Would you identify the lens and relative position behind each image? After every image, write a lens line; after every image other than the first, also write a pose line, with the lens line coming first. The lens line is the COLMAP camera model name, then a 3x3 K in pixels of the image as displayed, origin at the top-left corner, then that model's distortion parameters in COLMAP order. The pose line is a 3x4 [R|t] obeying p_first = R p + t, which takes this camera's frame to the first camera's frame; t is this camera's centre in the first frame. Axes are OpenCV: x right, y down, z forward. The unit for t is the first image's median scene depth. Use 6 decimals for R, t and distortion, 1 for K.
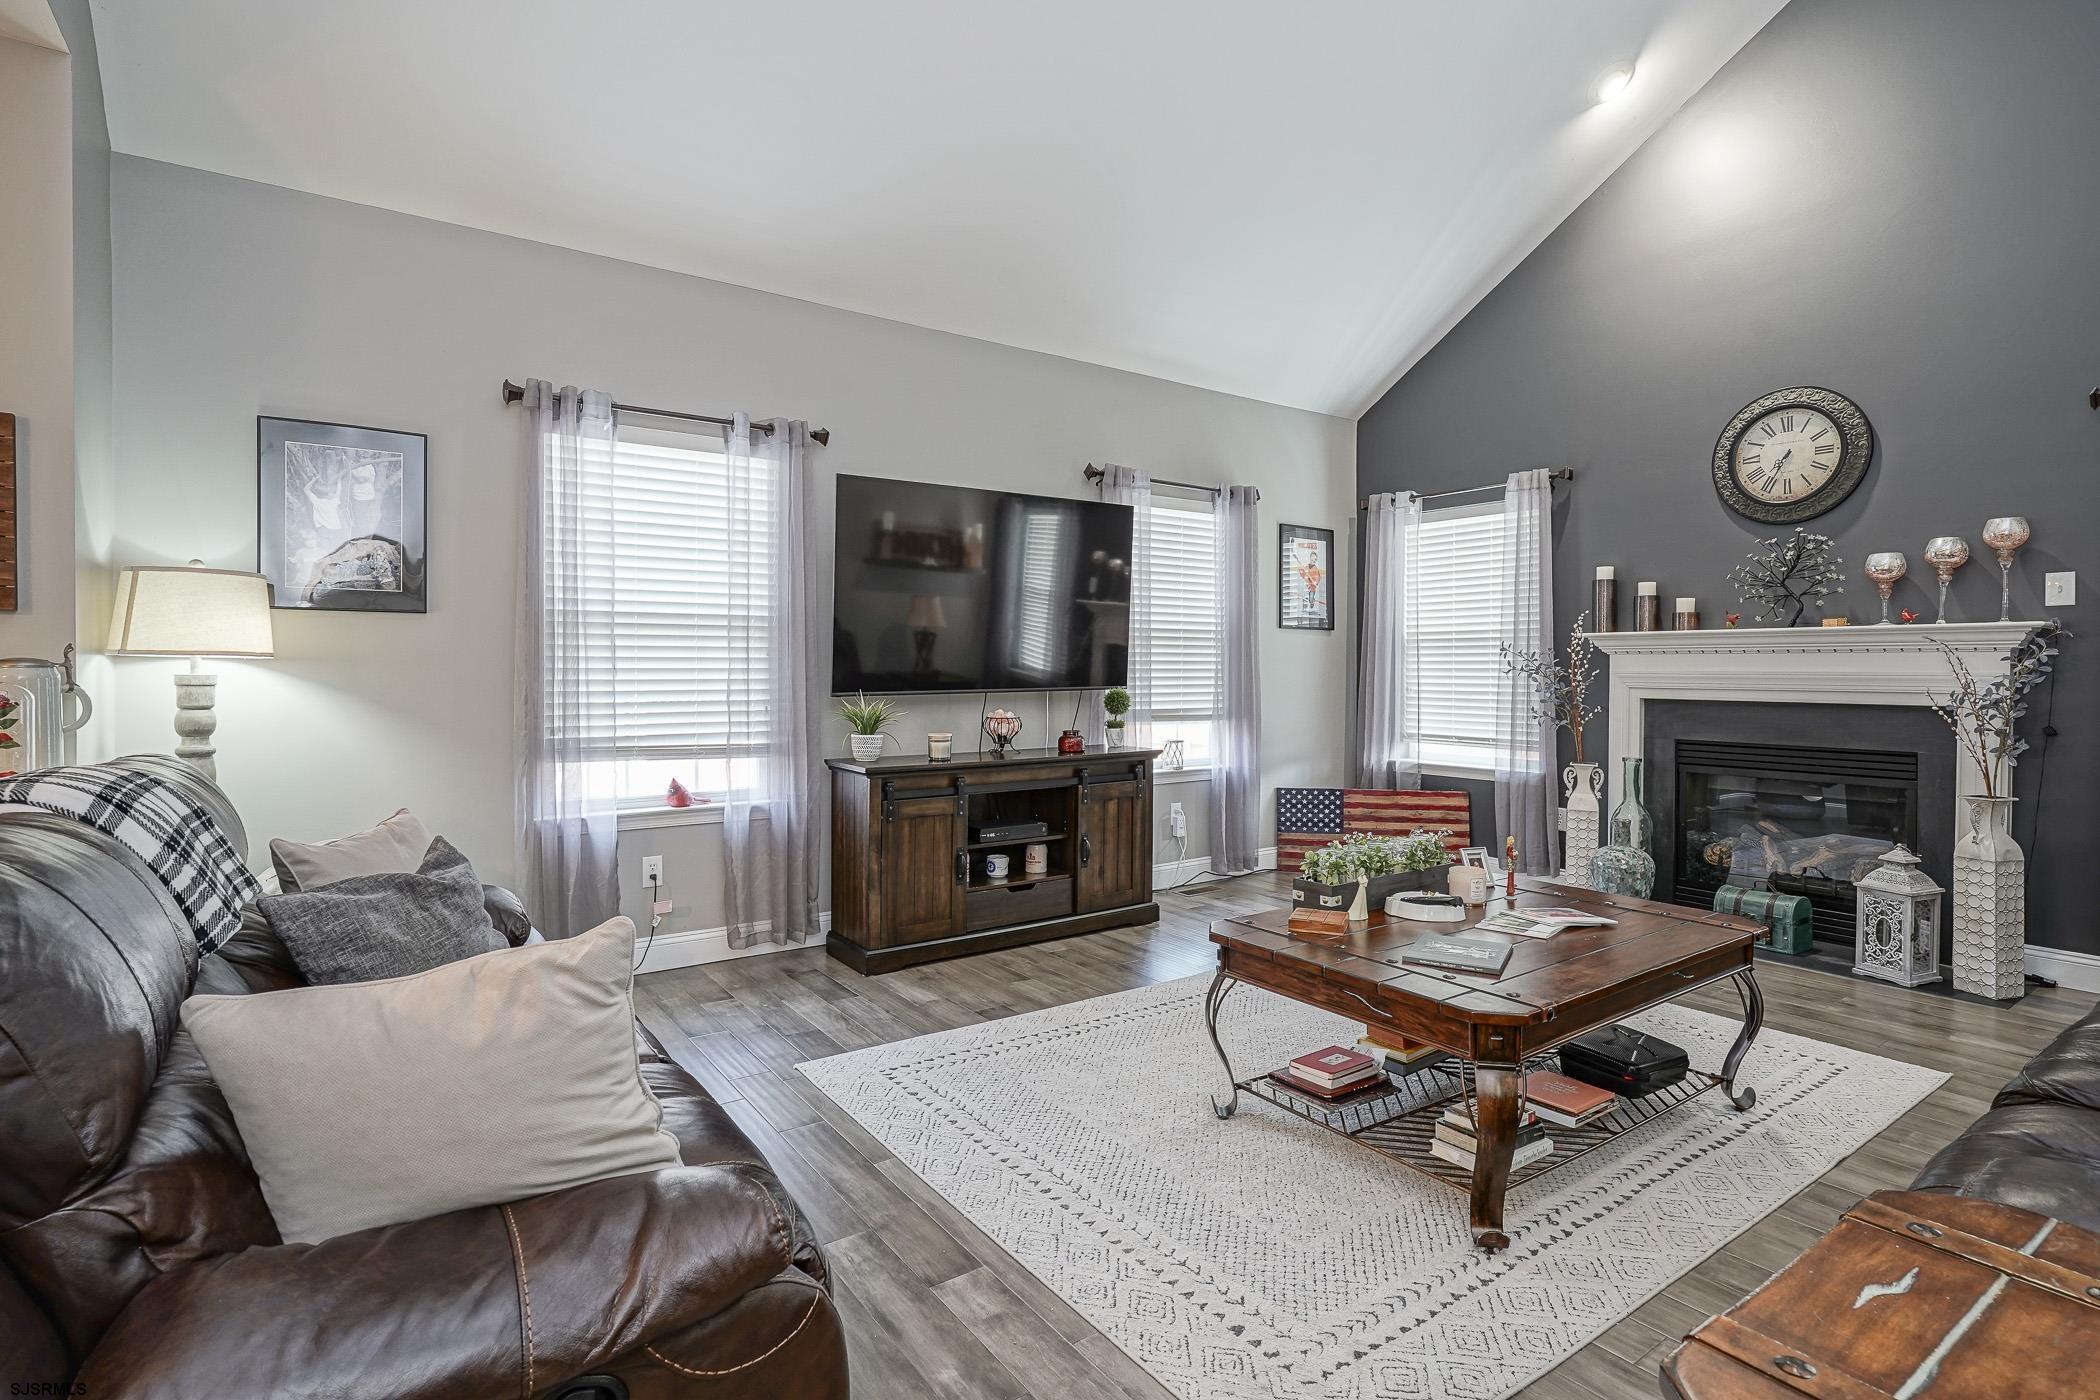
lens RADIAL K [[1023.8, 0, 1042.4], [0, 1023.8, 693.9], [0, 0, 1]] dist [-0.001497, 0.000600]
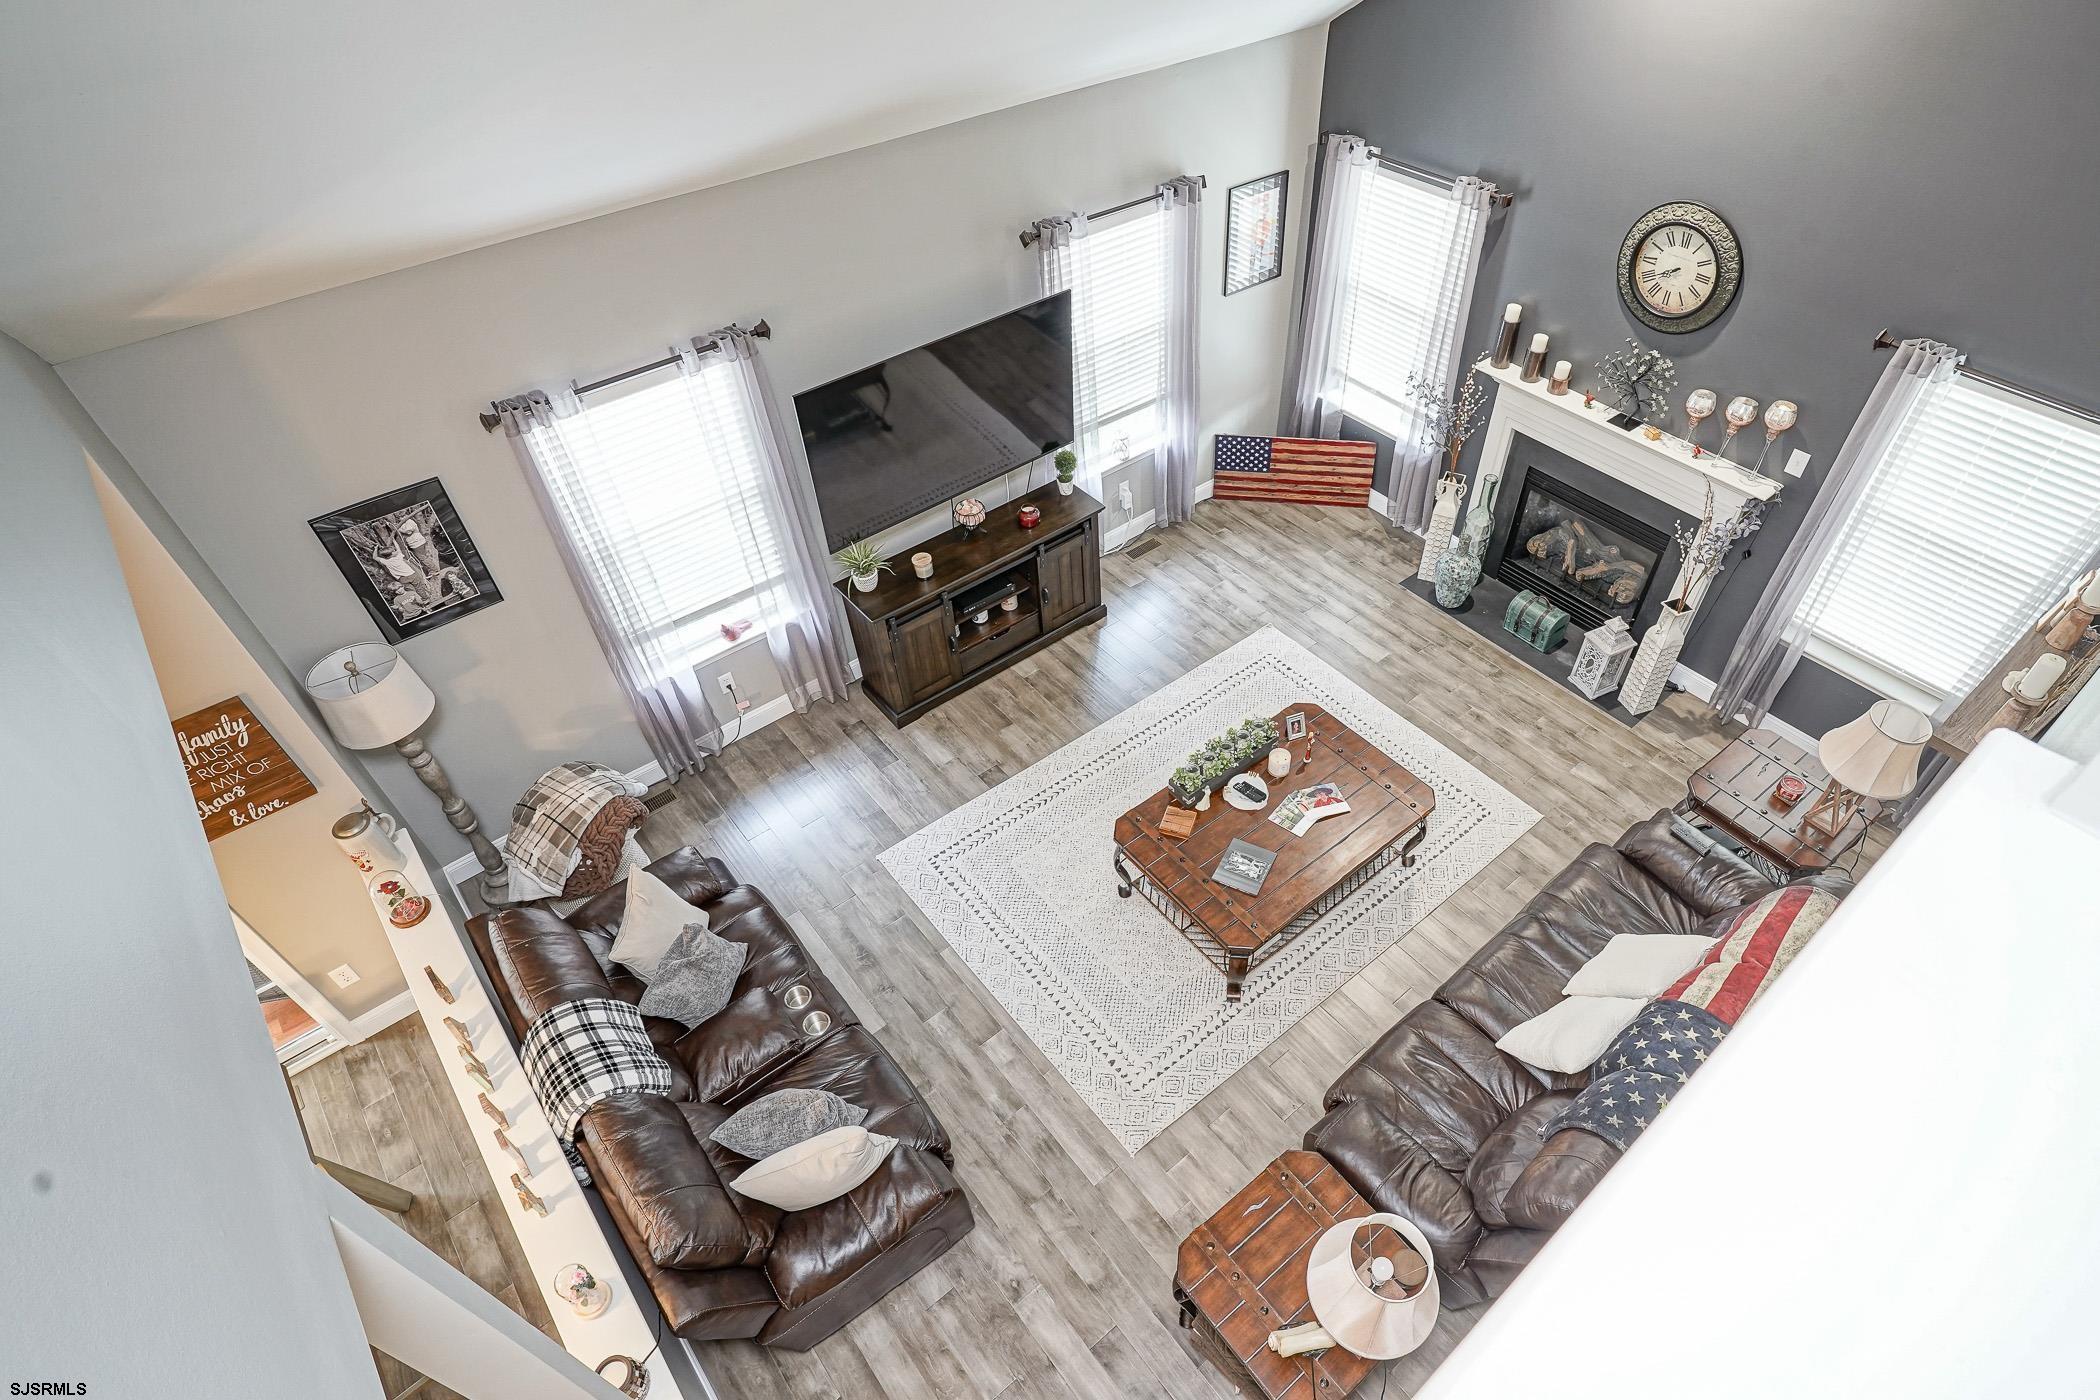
lens RADIAL K [[1071.1, 0, 1127.7], [0, 1071.1, 767.3], [0, 0, 1]] dist [0.000626, 0.000002]
pose [[0.996151, -0.073558, 0.047677, 0.065284], [0.016187, 0.688906, 0.724670, -0.688145], [-0.086151, -0.721109, 0.687445, -0.093541]]
